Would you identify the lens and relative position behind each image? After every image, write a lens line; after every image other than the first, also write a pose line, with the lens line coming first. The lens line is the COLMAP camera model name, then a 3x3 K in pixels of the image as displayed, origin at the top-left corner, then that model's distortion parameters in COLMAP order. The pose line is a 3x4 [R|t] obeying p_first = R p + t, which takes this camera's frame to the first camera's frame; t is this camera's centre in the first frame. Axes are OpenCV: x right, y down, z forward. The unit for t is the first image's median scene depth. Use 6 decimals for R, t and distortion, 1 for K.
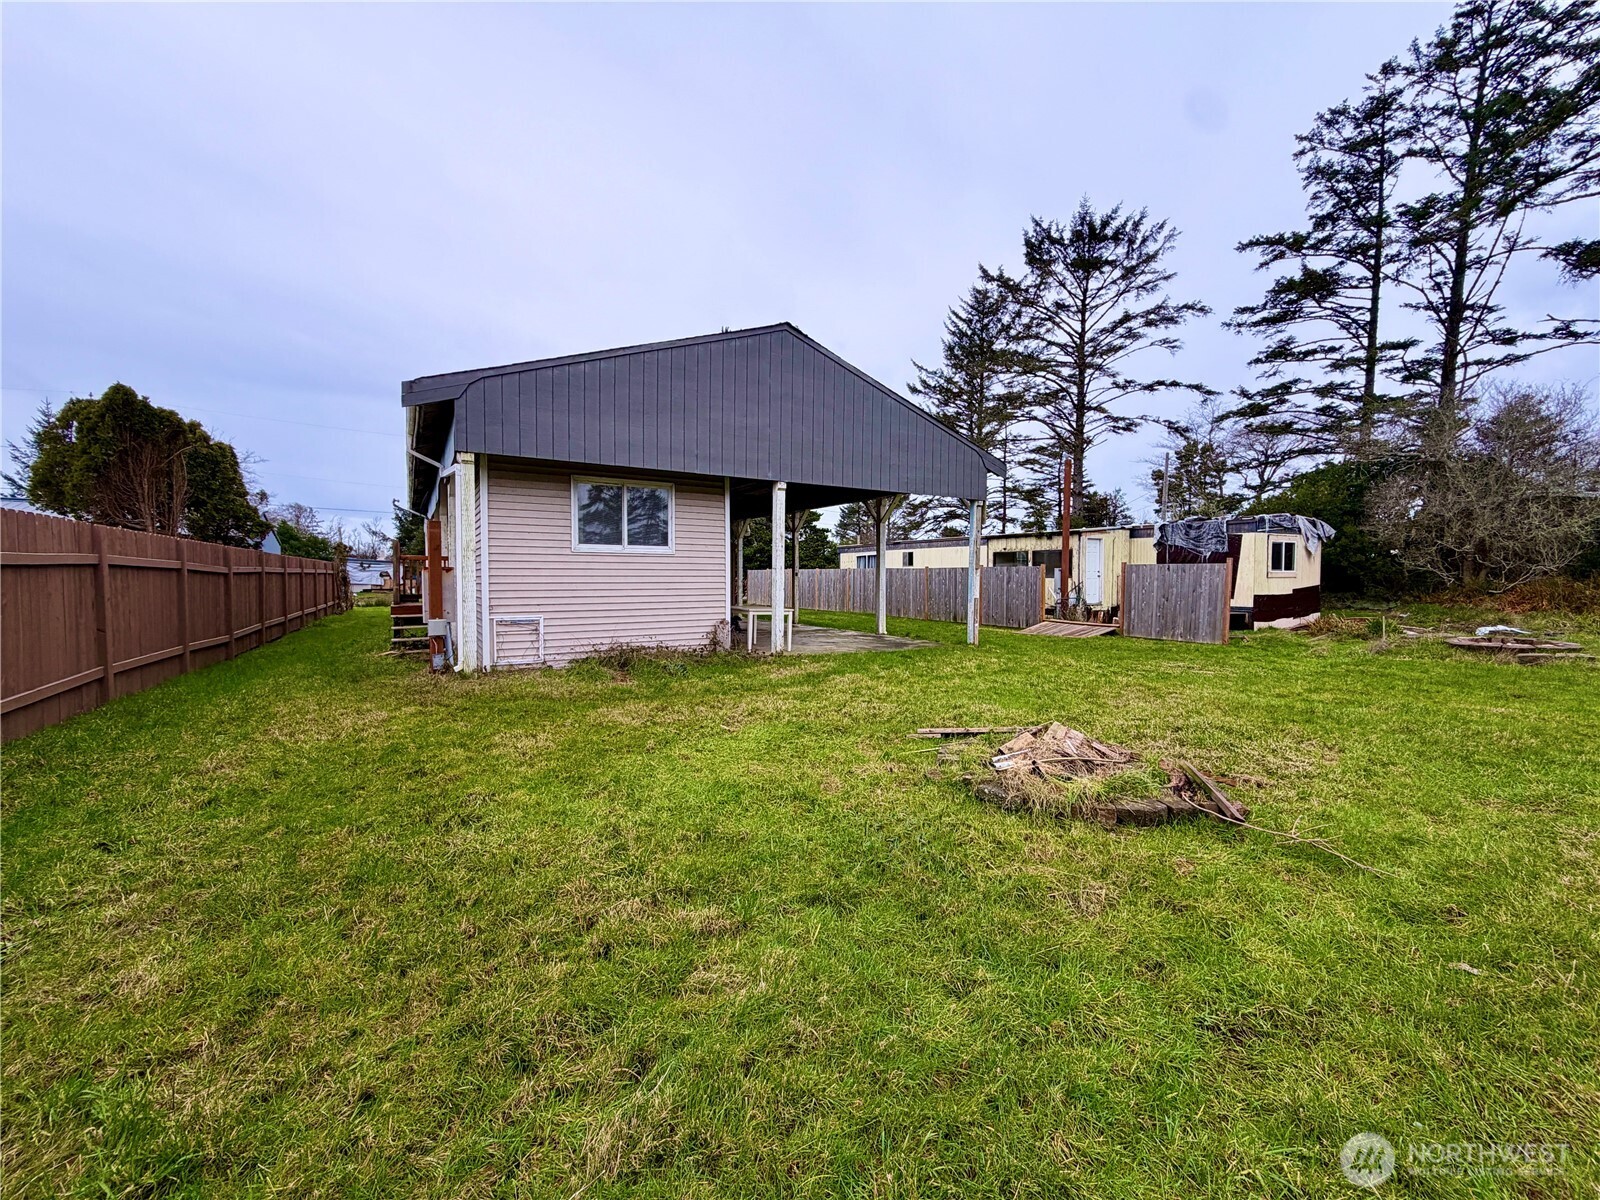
lens RADIAL K [[676.6, 0, 831.7], [0, 676.6, 599.1], [0, 0, 1]] dist [0.002819, 0.000126]
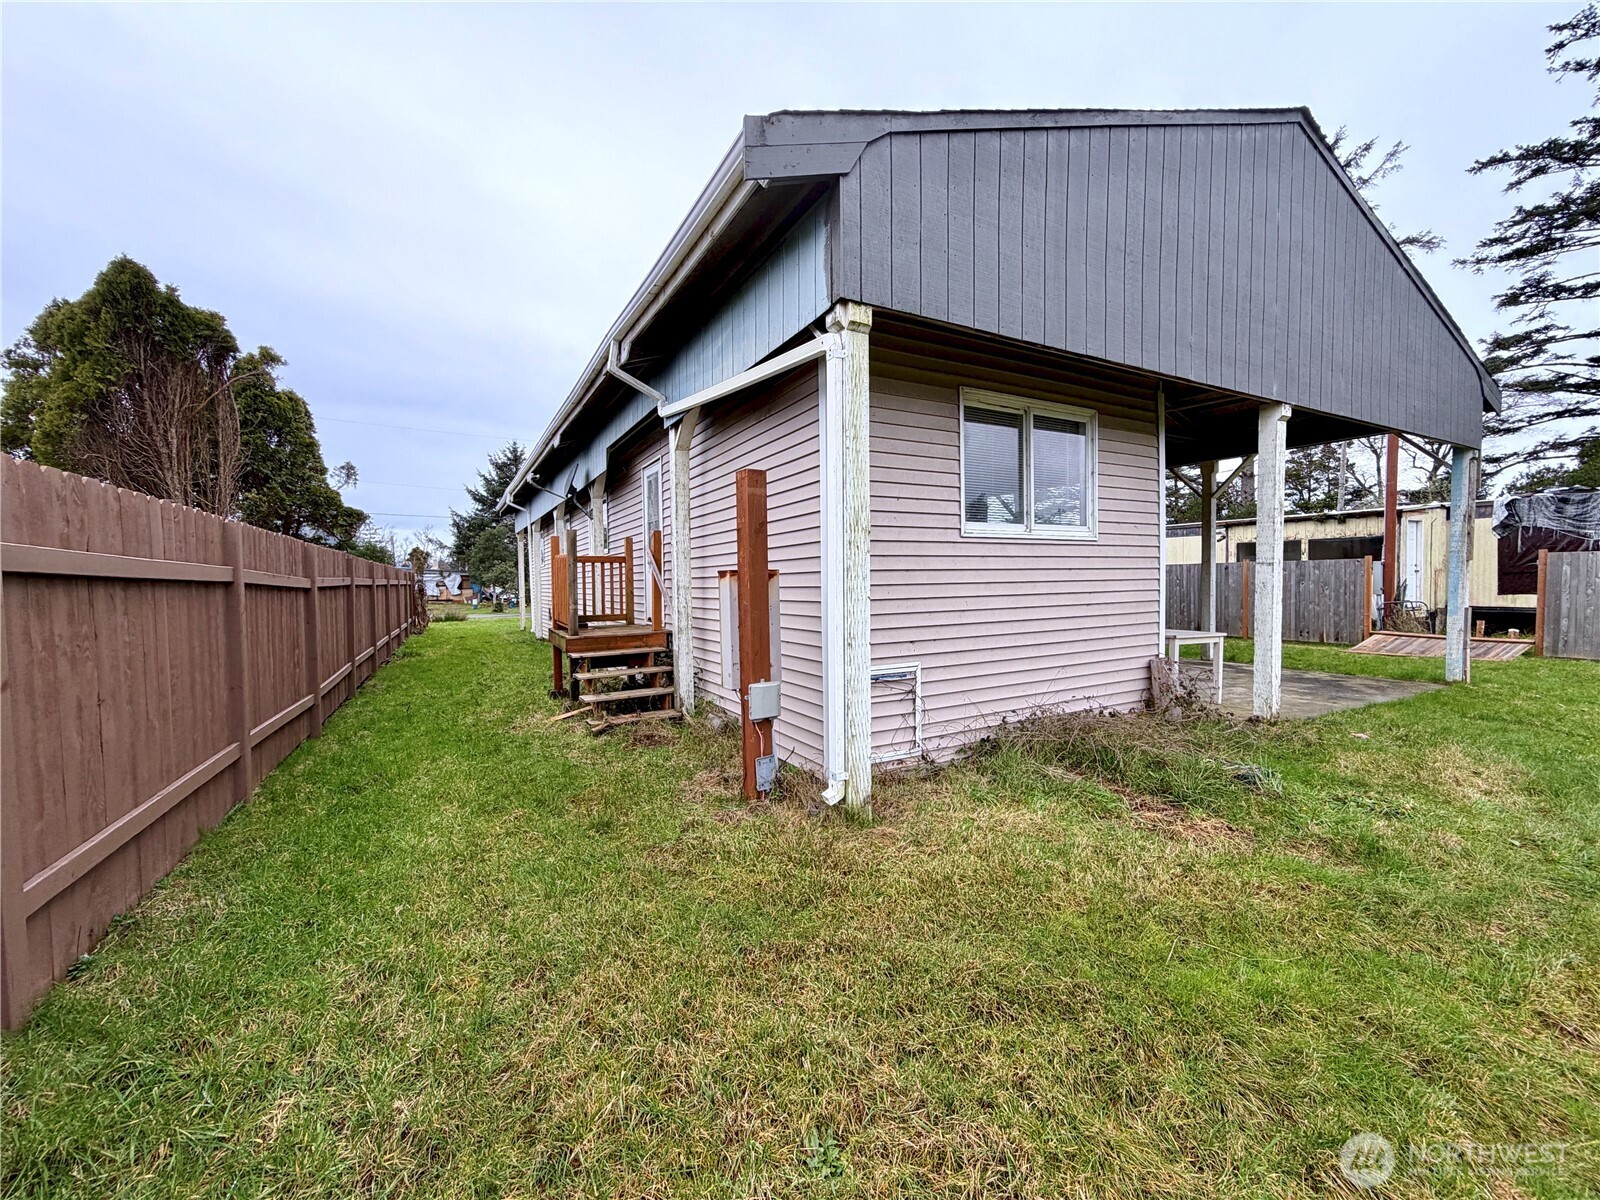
lens RADIAL K [[636.4, 0, 797.4], [0, 636.4, 598.6], [0, 0, 1]] dist [-0.001532, 0.000409]
pose [[0.999022, -0.015754, -0.041325, -0.425897], [0.015643, 0.999873, -0.003007, -0.020154], [0.041367, 0.002357, 0.999141, 0.446215]]
